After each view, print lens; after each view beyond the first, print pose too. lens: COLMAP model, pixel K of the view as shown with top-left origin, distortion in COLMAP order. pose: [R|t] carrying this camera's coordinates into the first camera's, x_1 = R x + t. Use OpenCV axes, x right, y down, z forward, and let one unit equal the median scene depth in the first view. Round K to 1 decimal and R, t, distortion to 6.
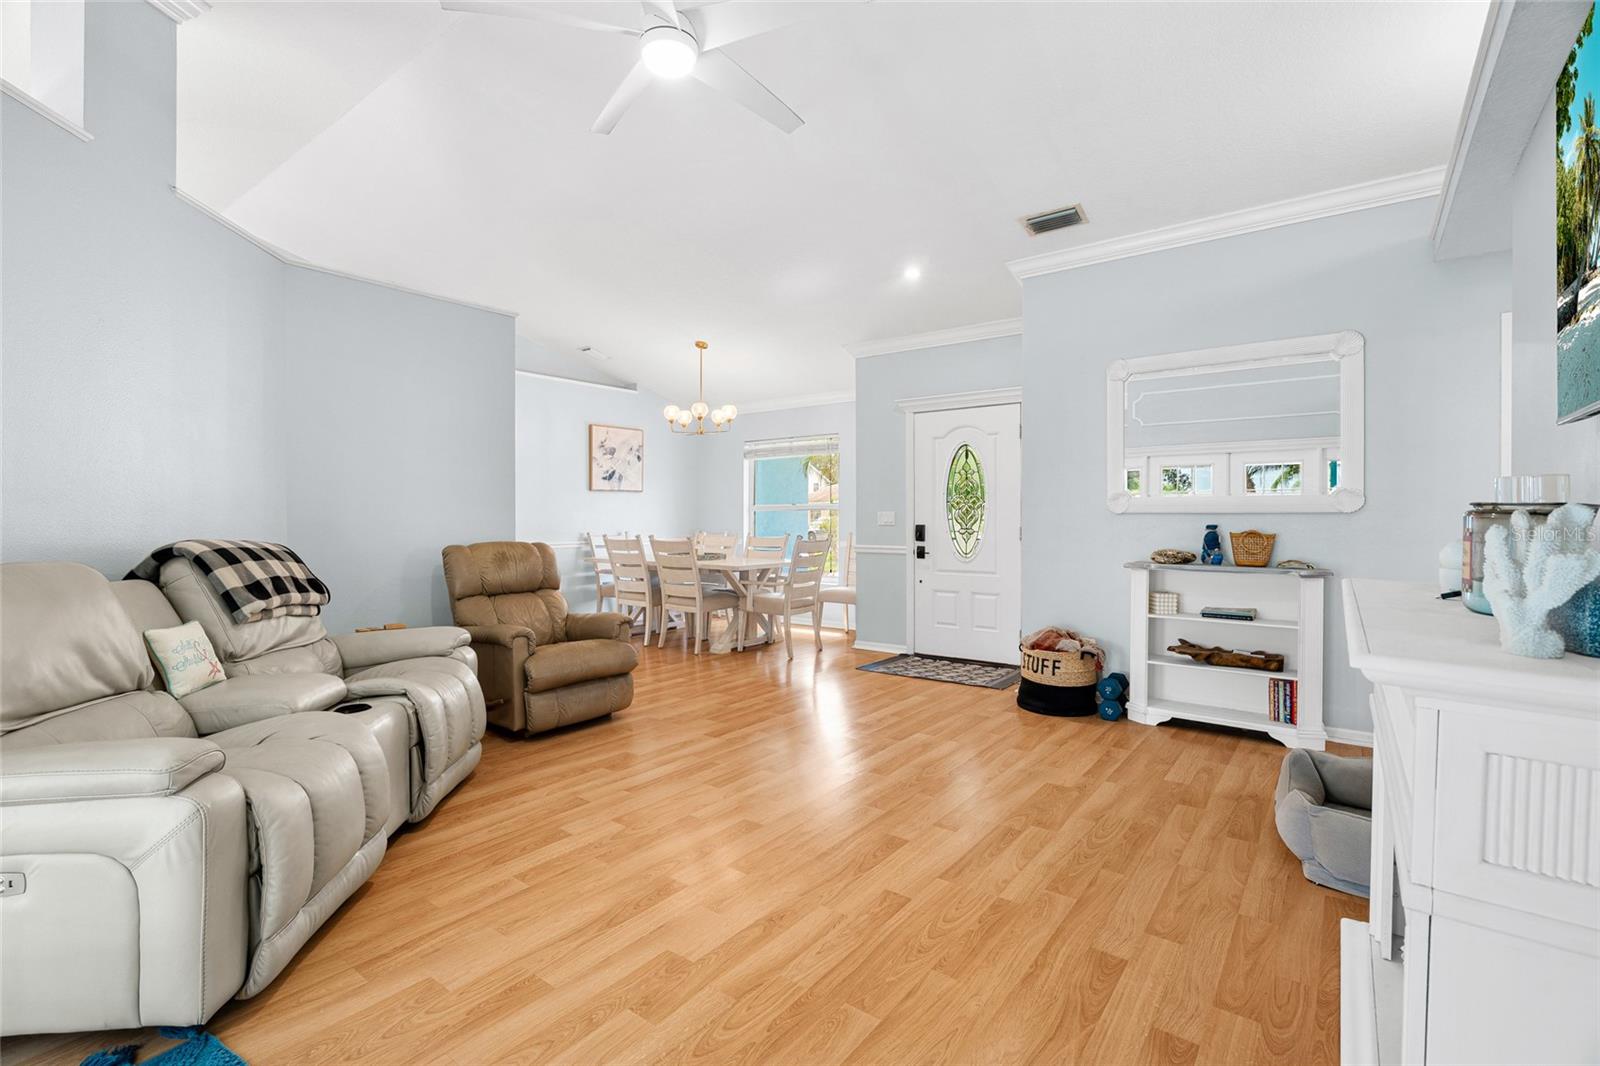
lens RADIAL K [[731.5, 0, 803.0], [0, 731.5, 519.5], [0, 0, 1]] dist [-0.005096, 0.000882]
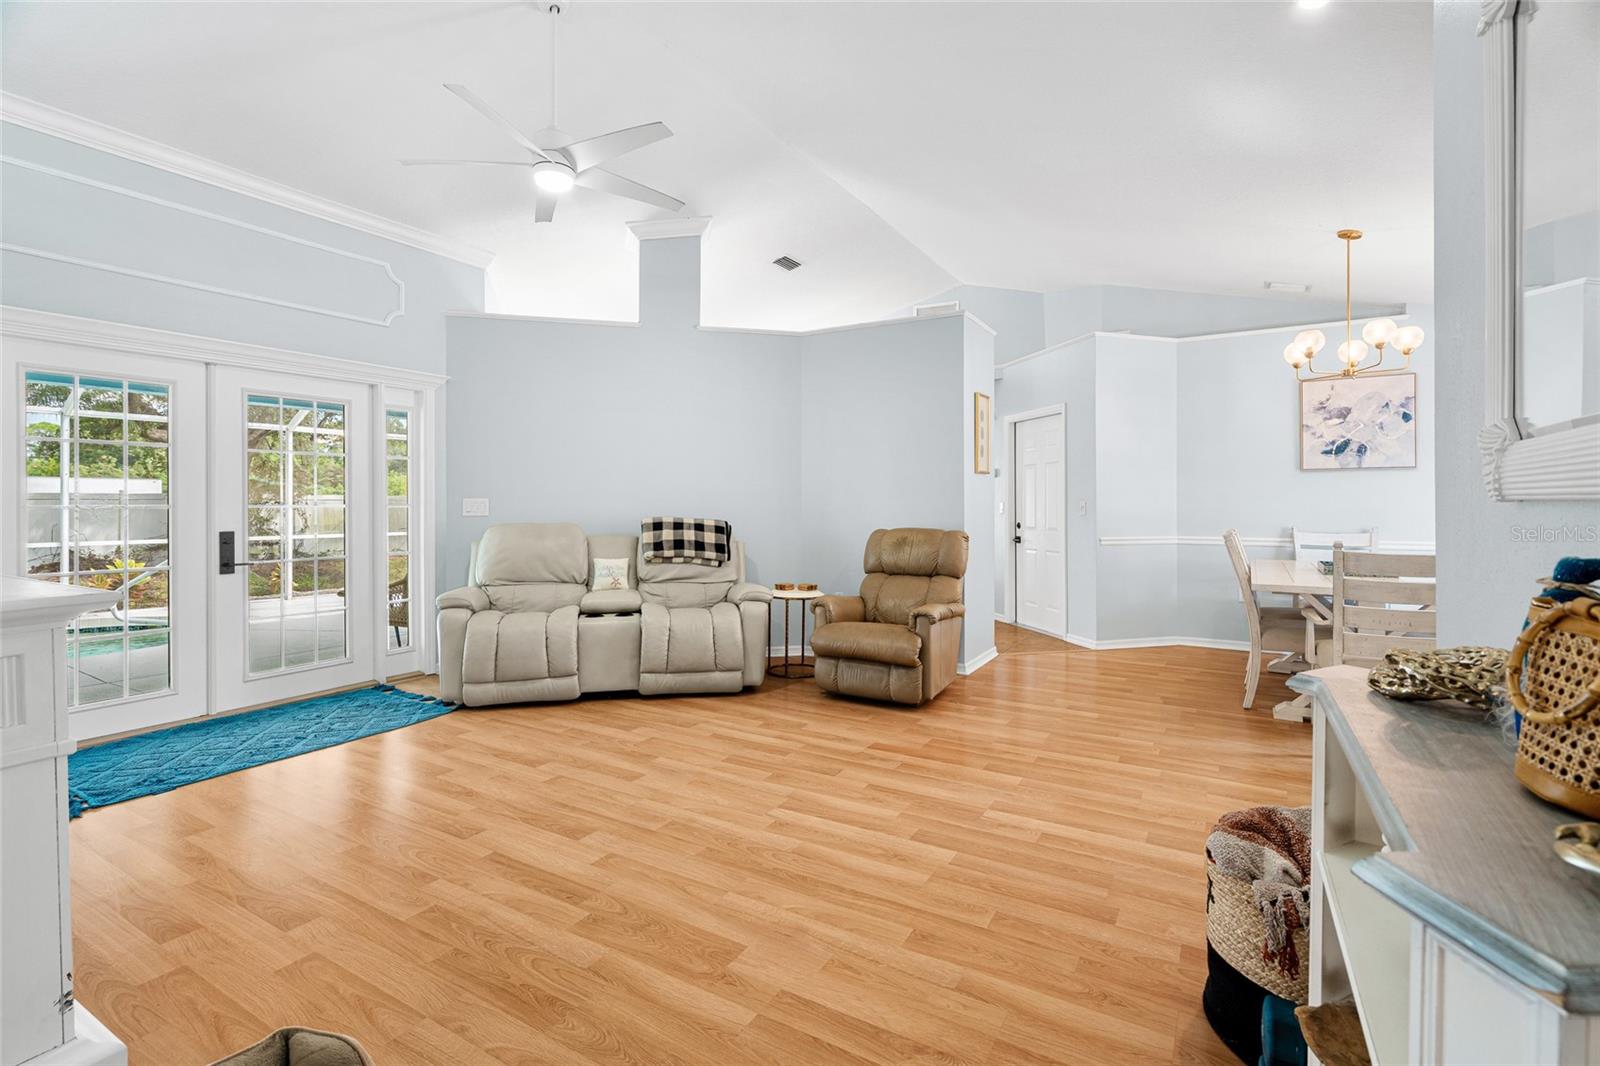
lens RADIAL K [[731.5, 0, 787.7], [0, 731.5, 517.9], [0, 0, 1]] dist [-0.005096, 0.000882]
pose [[0.105680, 0.021476, -0.994168, 0.952441], [-0.005203, 0.999765, 0.021044, -0.011127], [0.994387, 0.002949, 0.105766, 0.984914]]
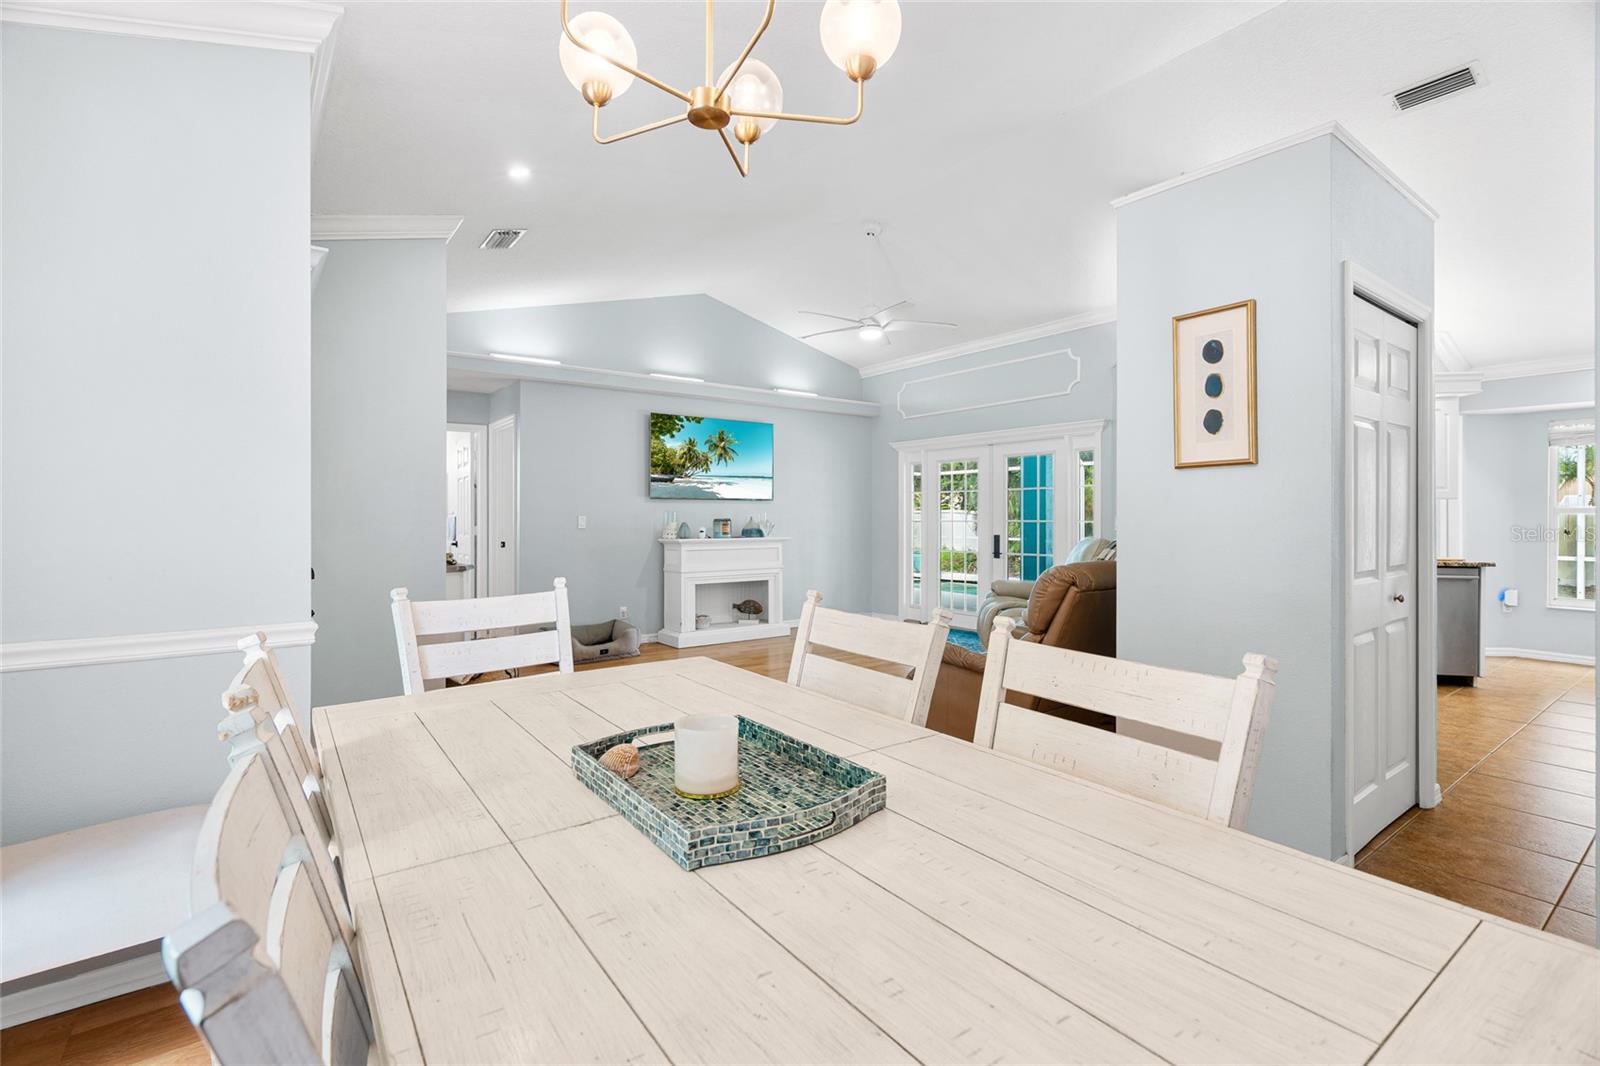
lens RADIAL K [[731.5, 0, 814.2], [0, 731.5, 520.0], [0, 0, 1]] dist [-0.005096, 0.000882]
pose [[-0.965960, 0.000786, 0.258691, -0.476443], [0.003556, 0.999941, 0.010239, -0.028664], [-0.258668, 0.010810, -0.965906, 2.561110]]
